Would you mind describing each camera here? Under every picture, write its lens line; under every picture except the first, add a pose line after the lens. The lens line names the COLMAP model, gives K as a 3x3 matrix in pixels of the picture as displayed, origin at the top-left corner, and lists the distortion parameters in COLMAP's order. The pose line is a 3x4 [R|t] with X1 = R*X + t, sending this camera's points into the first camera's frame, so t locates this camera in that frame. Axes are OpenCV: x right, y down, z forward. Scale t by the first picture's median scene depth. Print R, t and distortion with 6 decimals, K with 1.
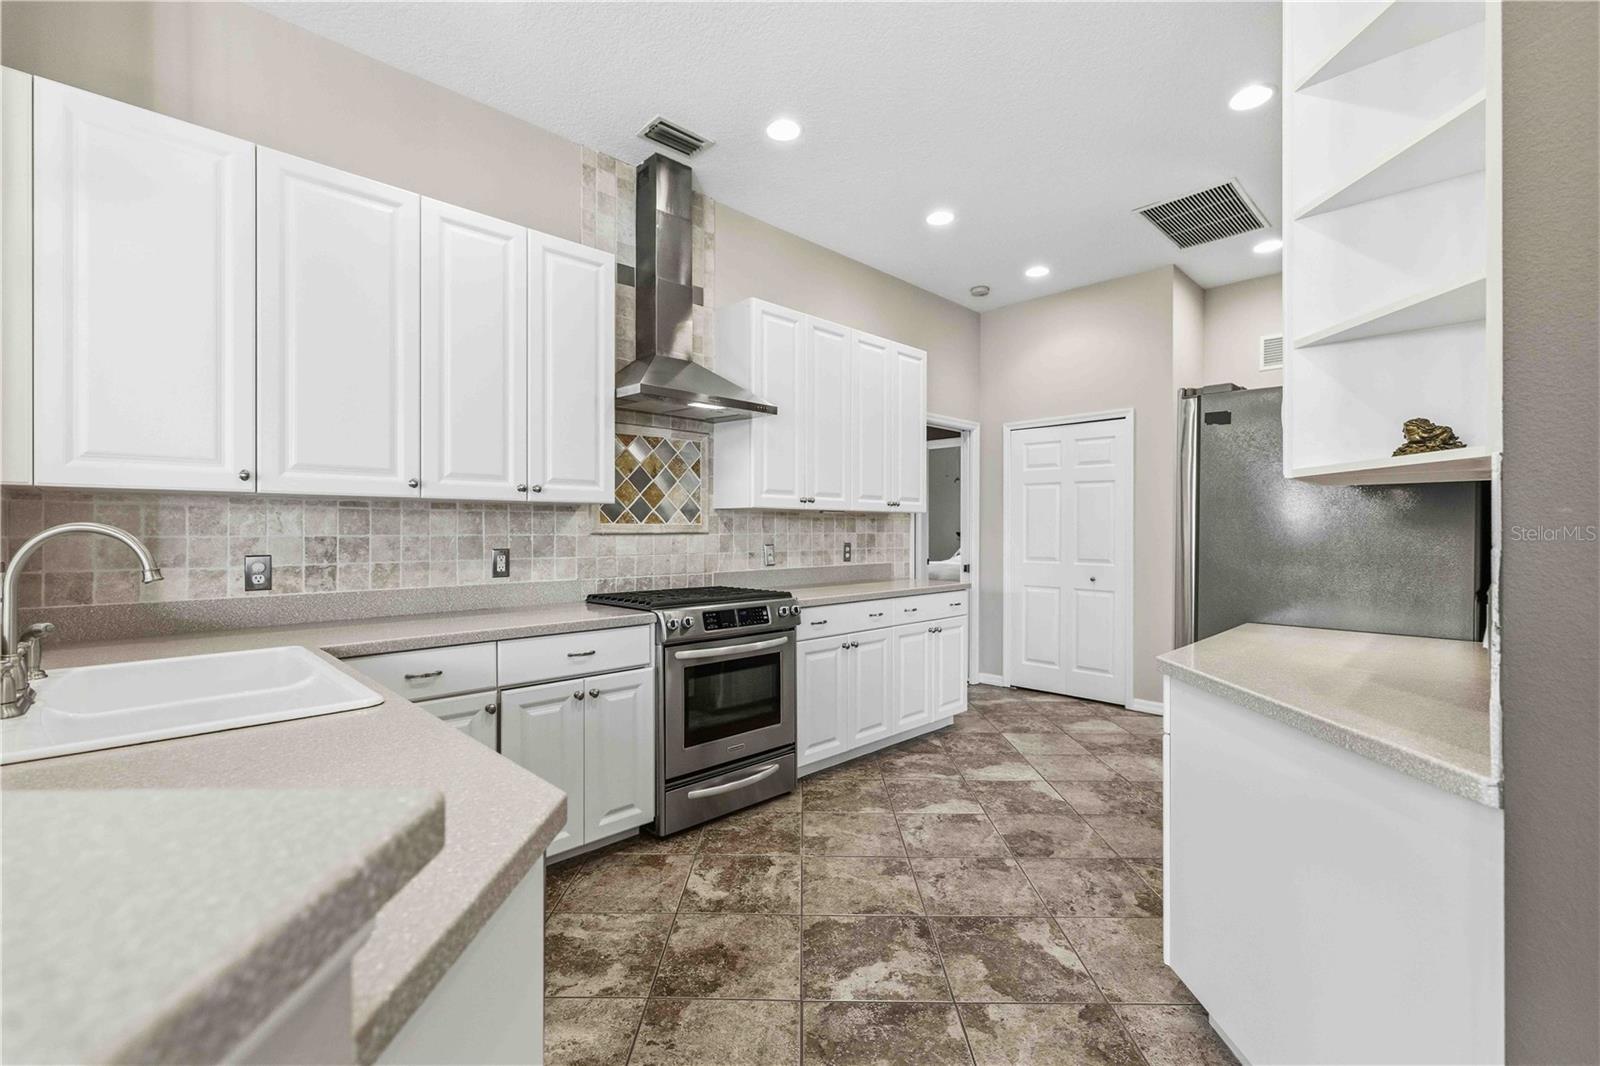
lens RADIAL K [[701.4, 0, 802.0], [0, 701.4, 528.7], [0, 0, 1]] dist [0.001999, 0.001400]
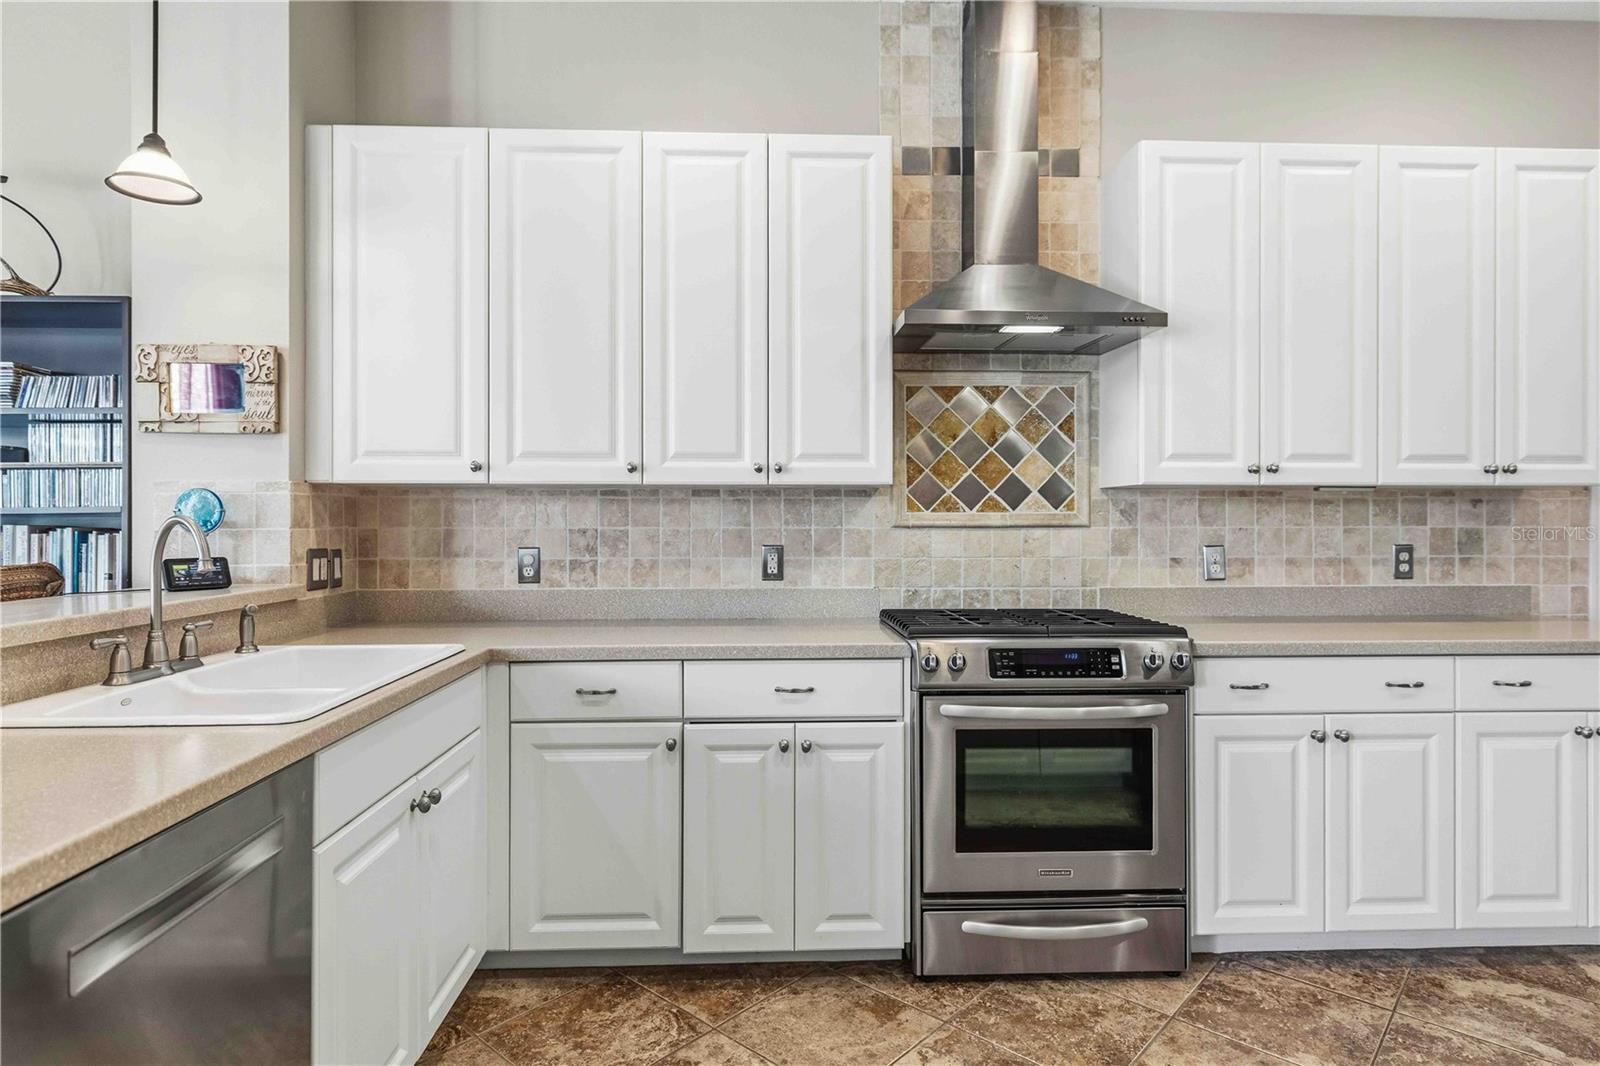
lens RADIAL K [[877.7, 0, 793.8], [0, 877.7, 520.1], [0, 0, 1]] dist [0.006388, -0.001418]
pose [[0.740074, -0.001888, -0.672523, 0.270263], [0.001884, 0.999998, -0.000734, 0.001051], [0.672523, -0.000723, 0.740076, 0.281946]]
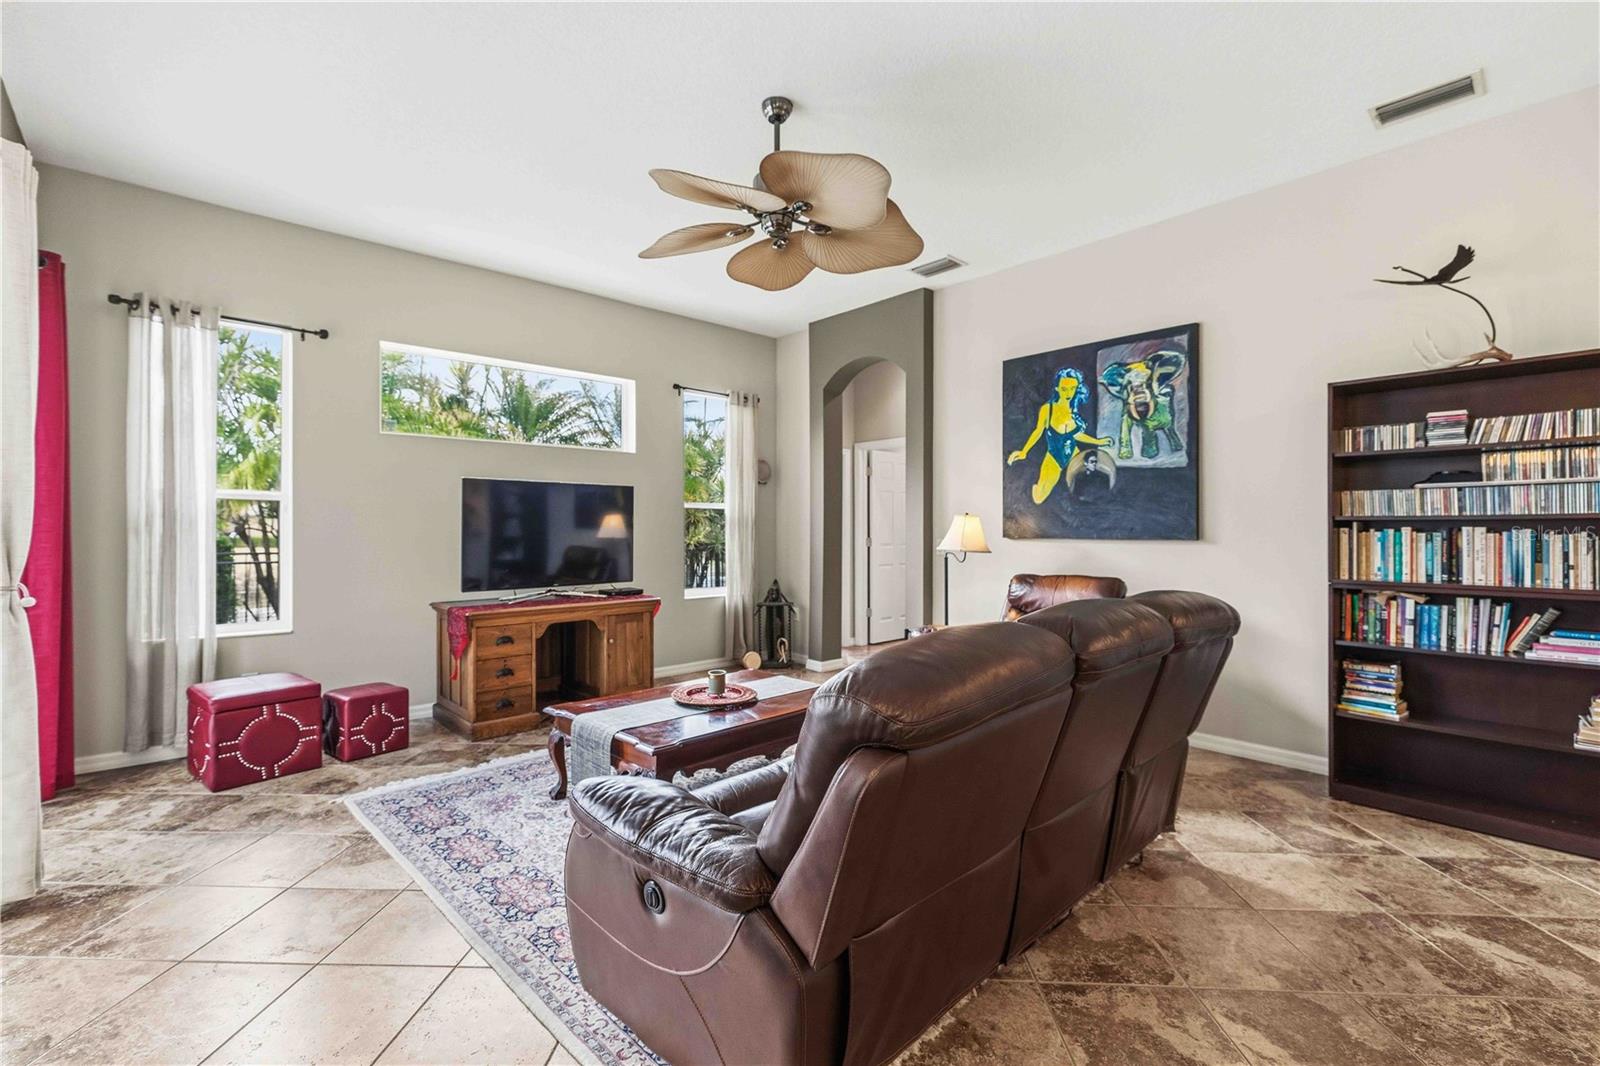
lens RADIAL K [[701.4, 0, 775.2], [0, 701.4, 526.4], [0, 0, 1]] dist [0.001999, 0.001400]
pose [[-0.052594, -0.002470, -0.998613, 0.125445], [0.002085, 0.999994, -0.002583, 0.003824], [0.998614, -0.002218, -0.052589, -0.554074]]
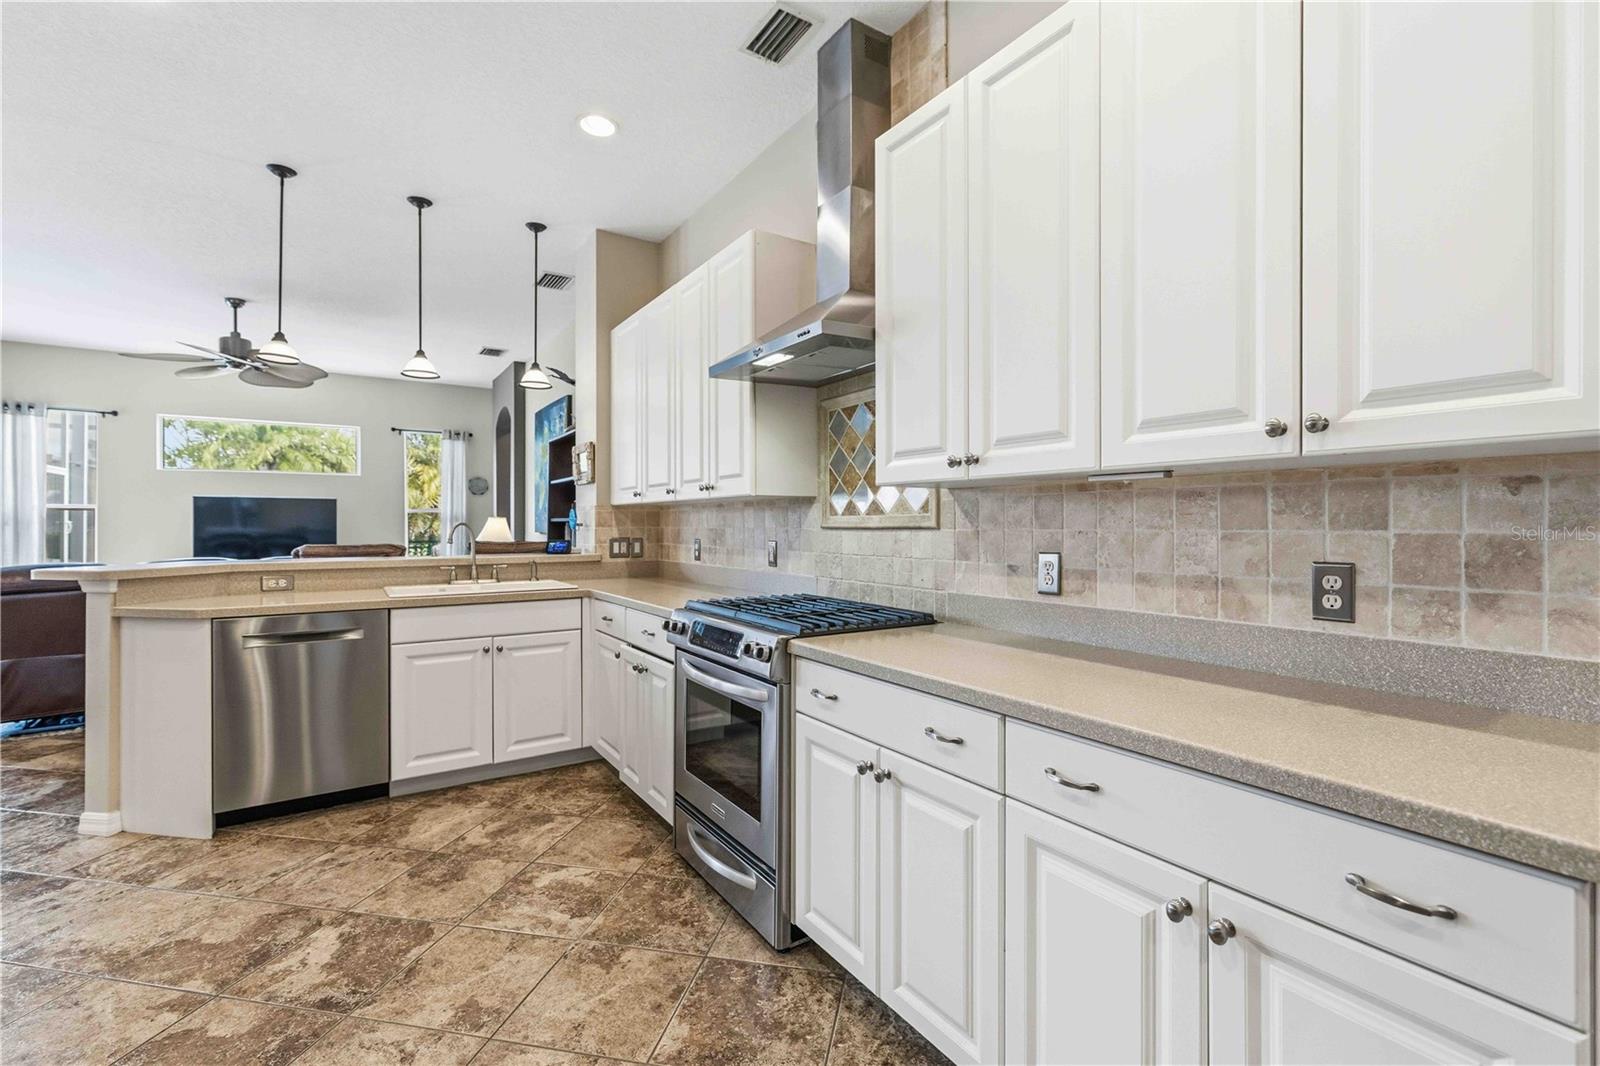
lens RADIAL K [[701.4, 0, 792.3], [0, 701.4, 525.0], [0, 0, 1]] dist [0.001999, 0.001400]
pose [[-0.207623, 0.000926, -0.978209, 0.661170], [0.003328, 0.999994, 0.000240, 0.003648], [0.978203, -0.003205, -0.207625, 1.294170]]
